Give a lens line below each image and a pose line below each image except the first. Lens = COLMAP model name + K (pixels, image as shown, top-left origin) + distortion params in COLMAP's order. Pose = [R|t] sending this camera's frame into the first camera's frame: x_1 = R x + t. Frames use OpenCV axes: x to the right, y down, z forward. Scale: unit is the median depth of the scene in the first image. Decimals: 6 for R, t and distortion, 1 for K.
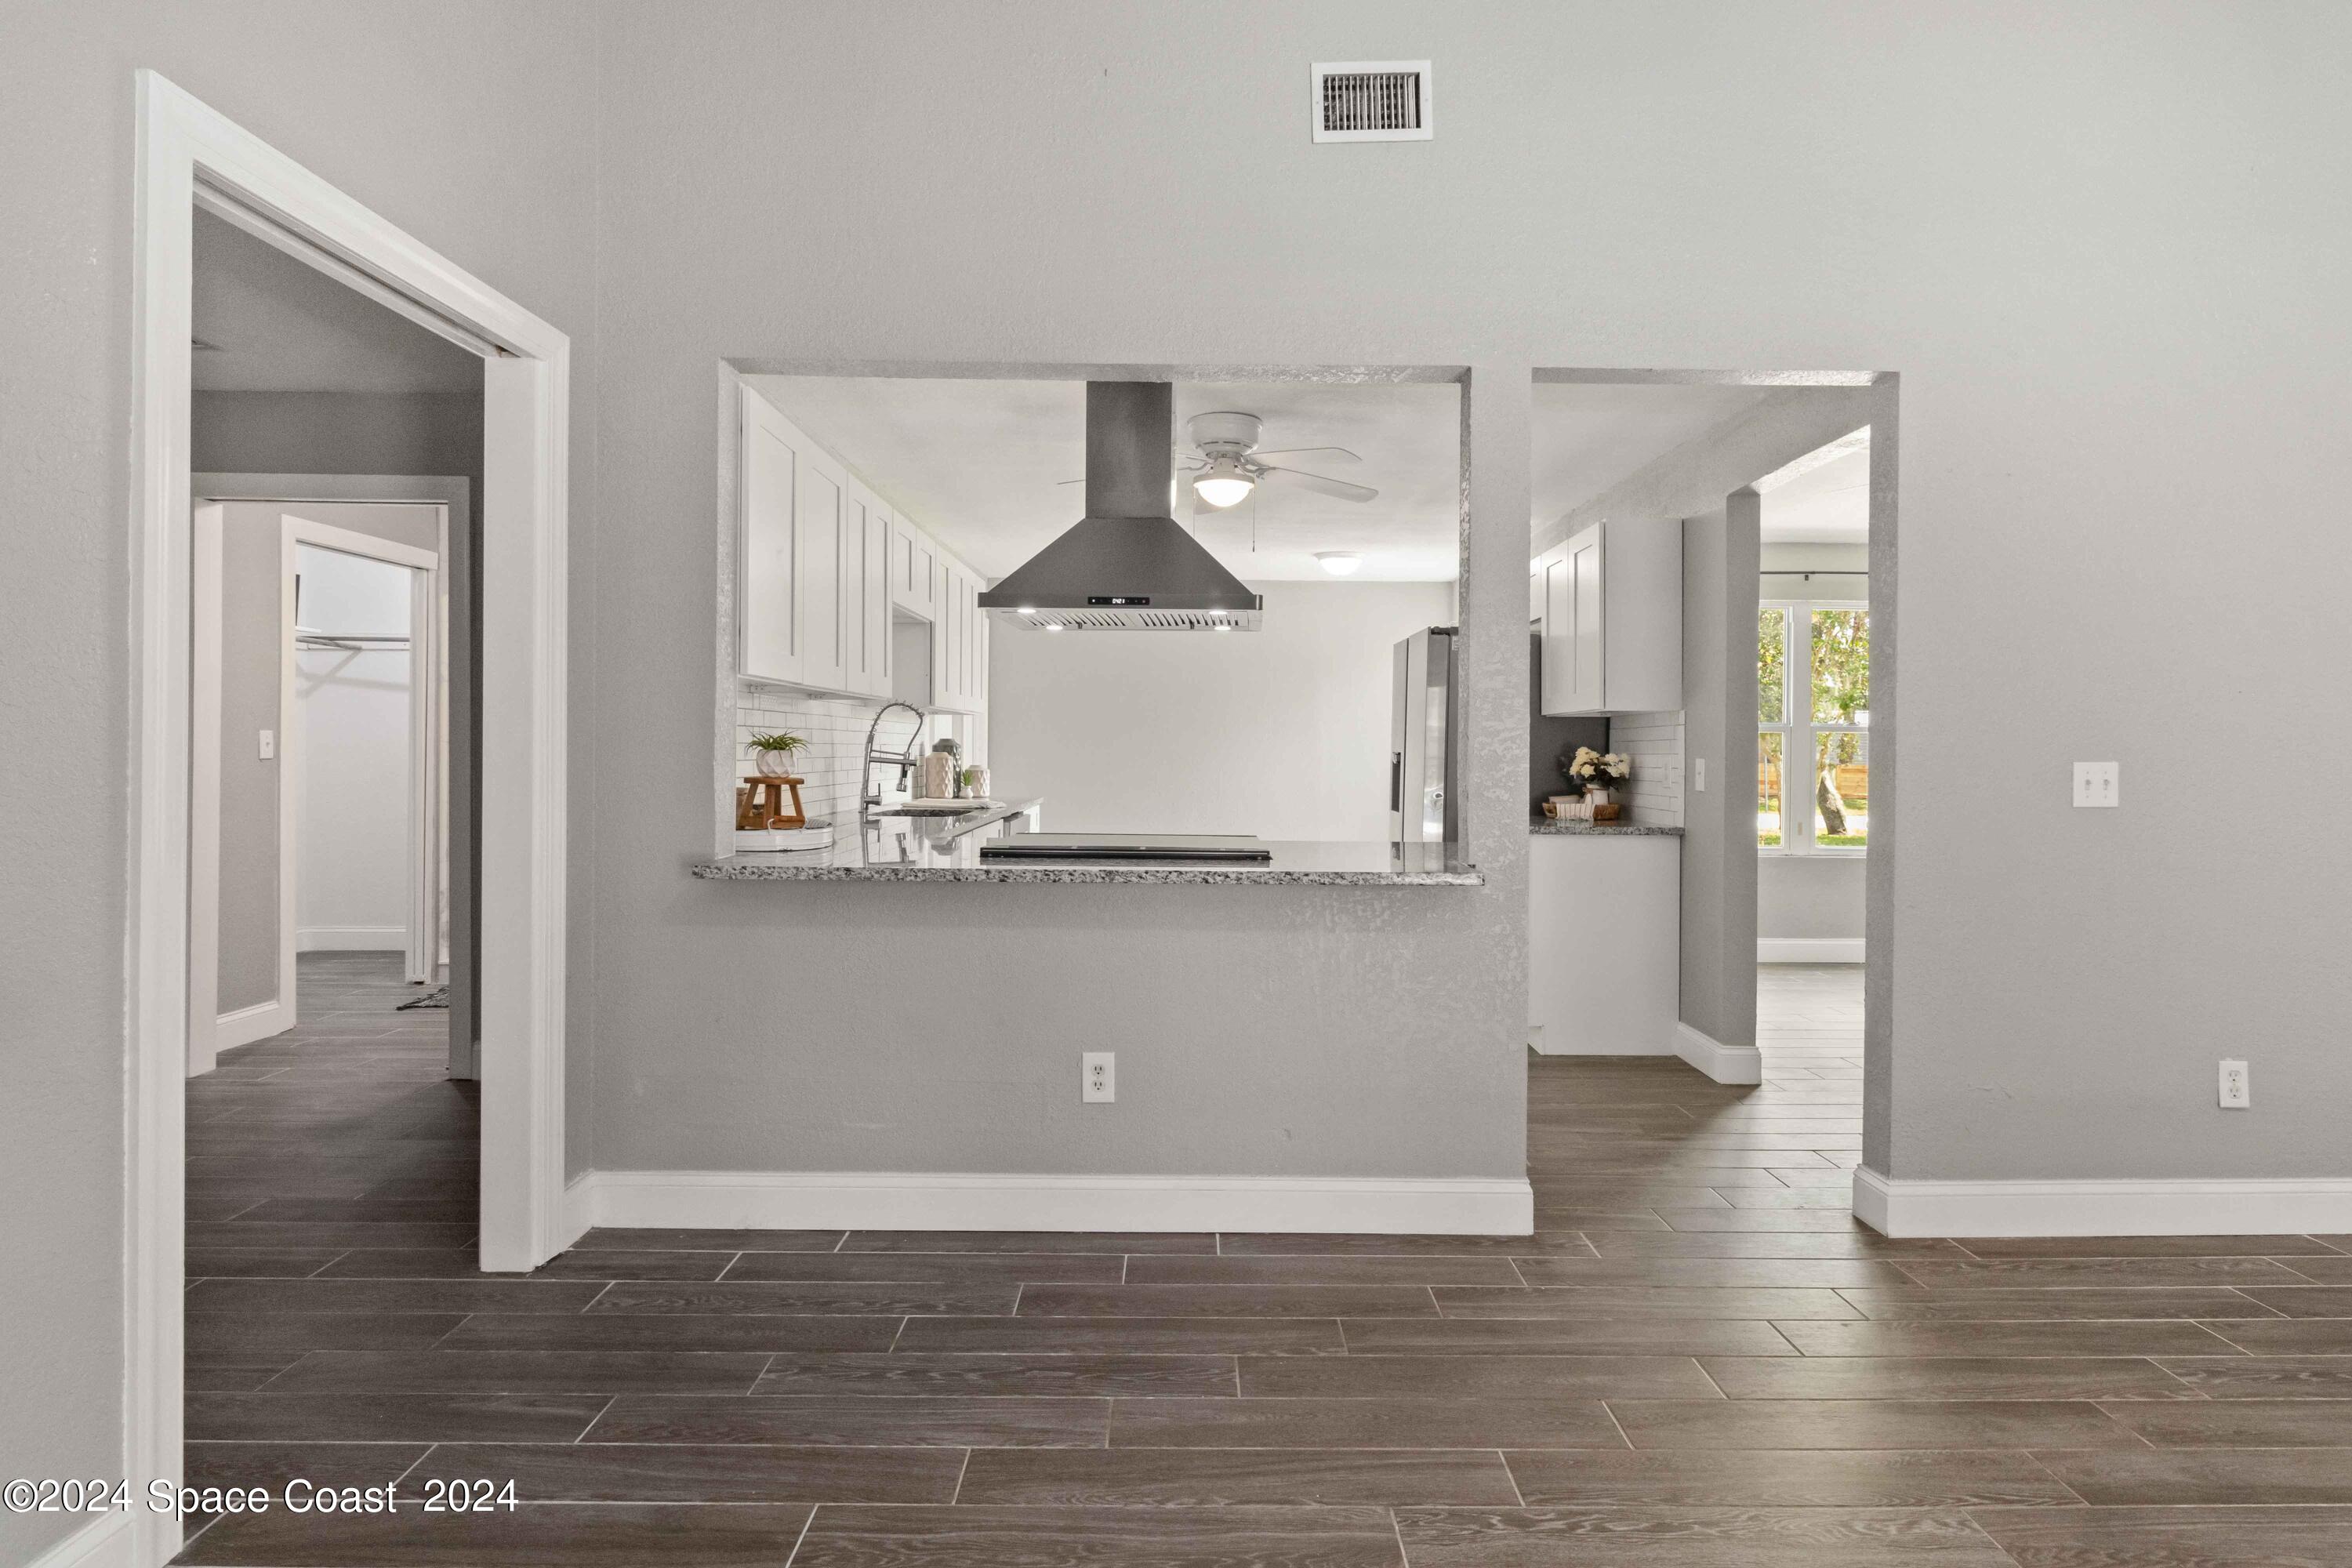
lens RADIAL K [[1151.6, 0, 1186.4], [0, 1151.6, 751.0], [0, 0, 1]] dist [-0.000979, -0.002003]
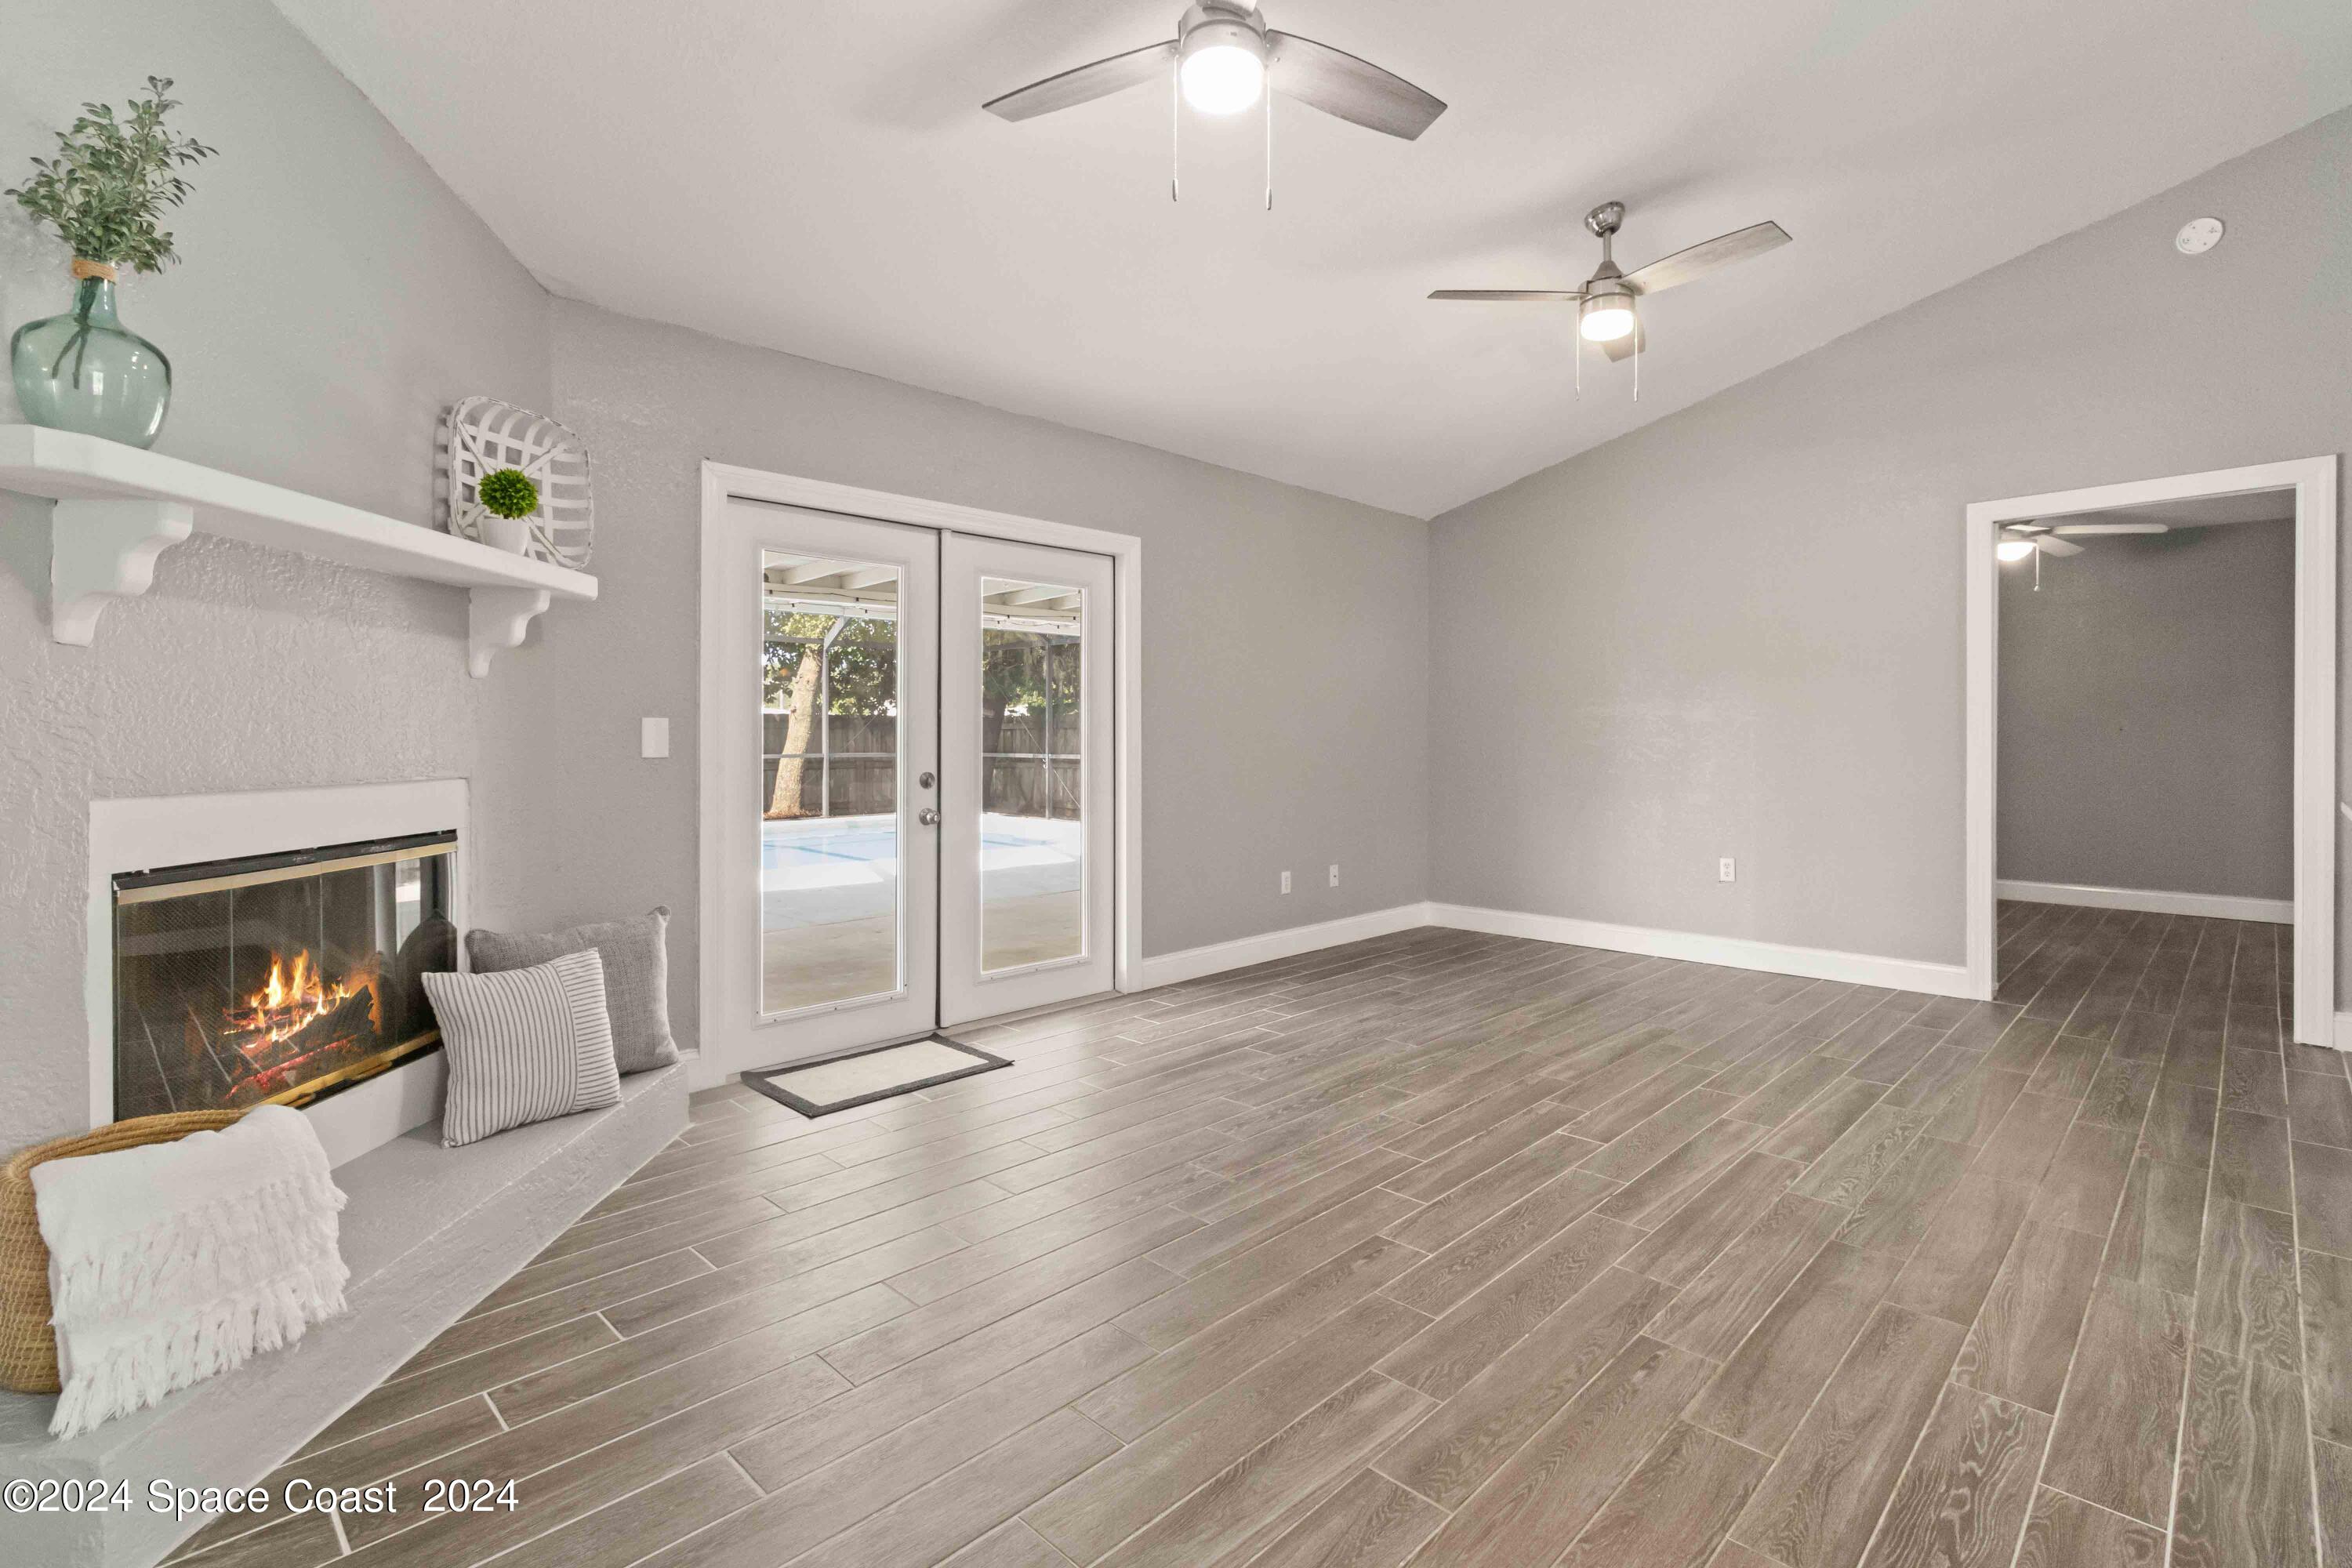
lens RADIAL K [[1100.8, 0, 1211.2], [0, 1100.8, 738.0], [0, 0, 1]] dist [-0.001169, -0.000812]
pose [[-0.690120, -0.003654, -0.723686, 1.428133], [-0.000040, 0.999987, -0.005011, 0.029837], [0.723695, -0.003429, -0.690111, 0.860965]]
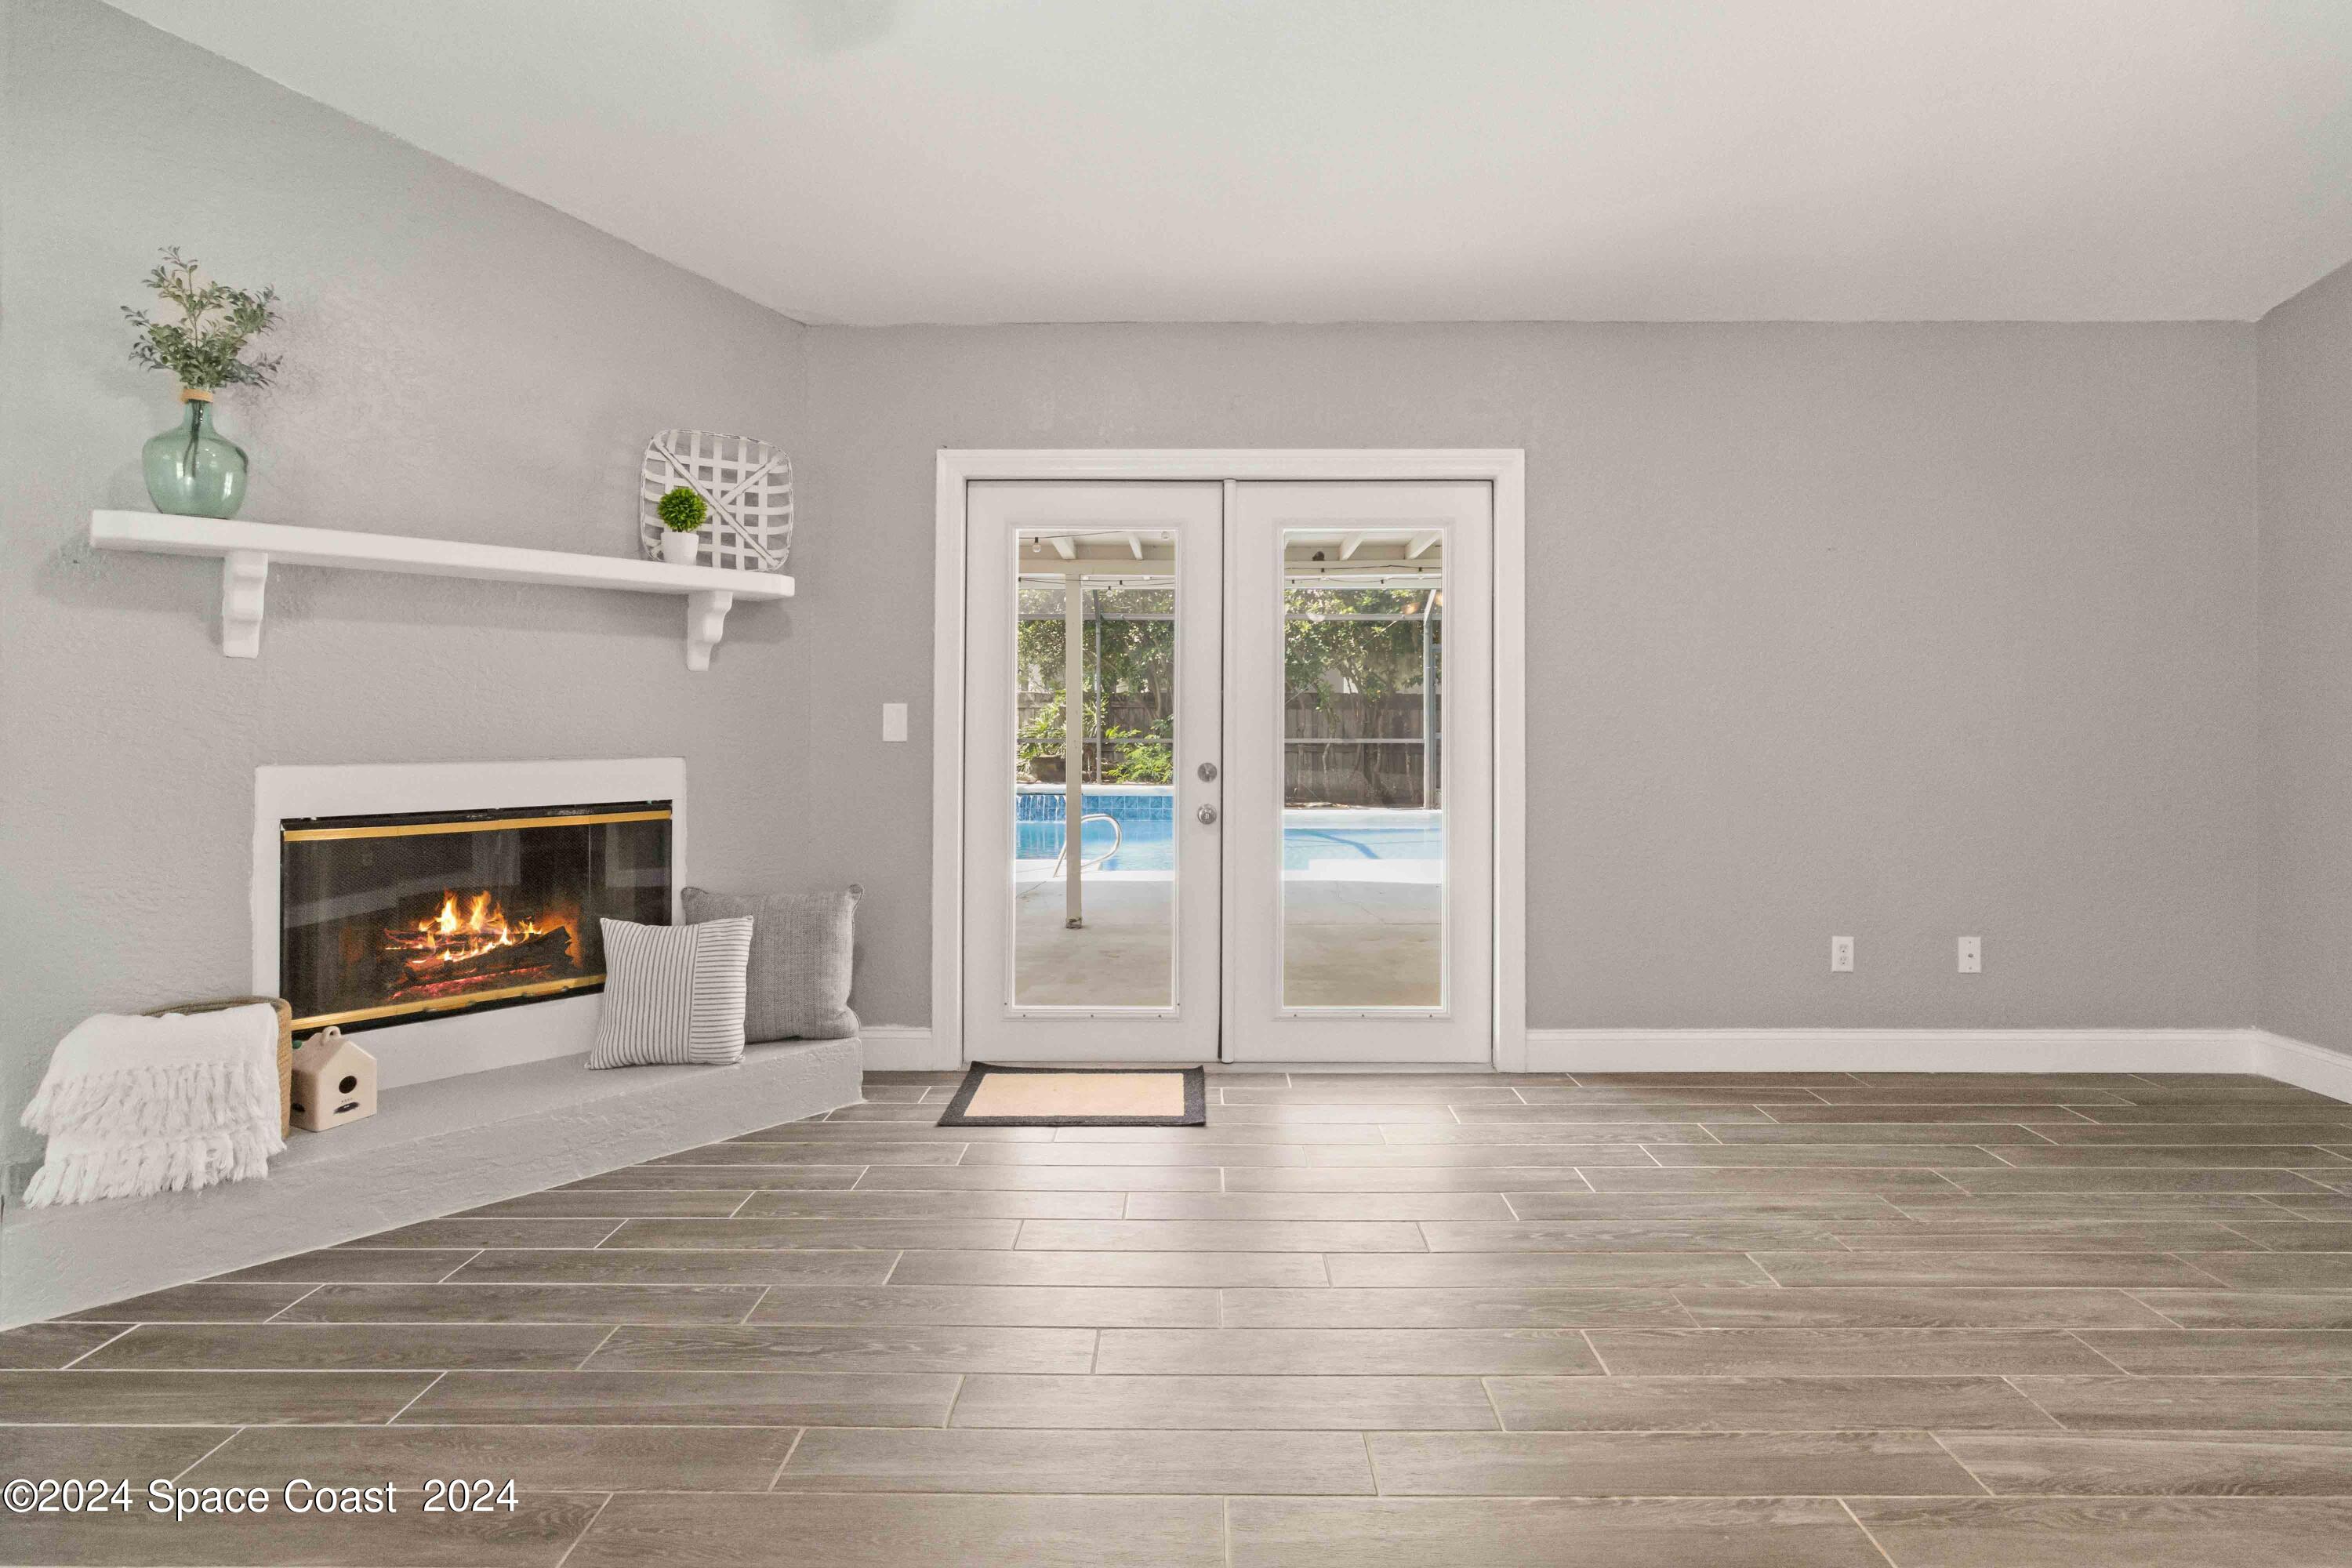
lens RADIAL K [[1130.1, 0, 1182.0], [0, 1130.1, 713.8], [0, 0, 1]] dist [0.000637, -0.000463]
pose [[-0.999960, -0.005543, 0.007013, 0.669159], [-0.005603, 0.999948, -0.008529, 0.023254], [-0.006965, -0.008568, -0.999939, 0.879749]]
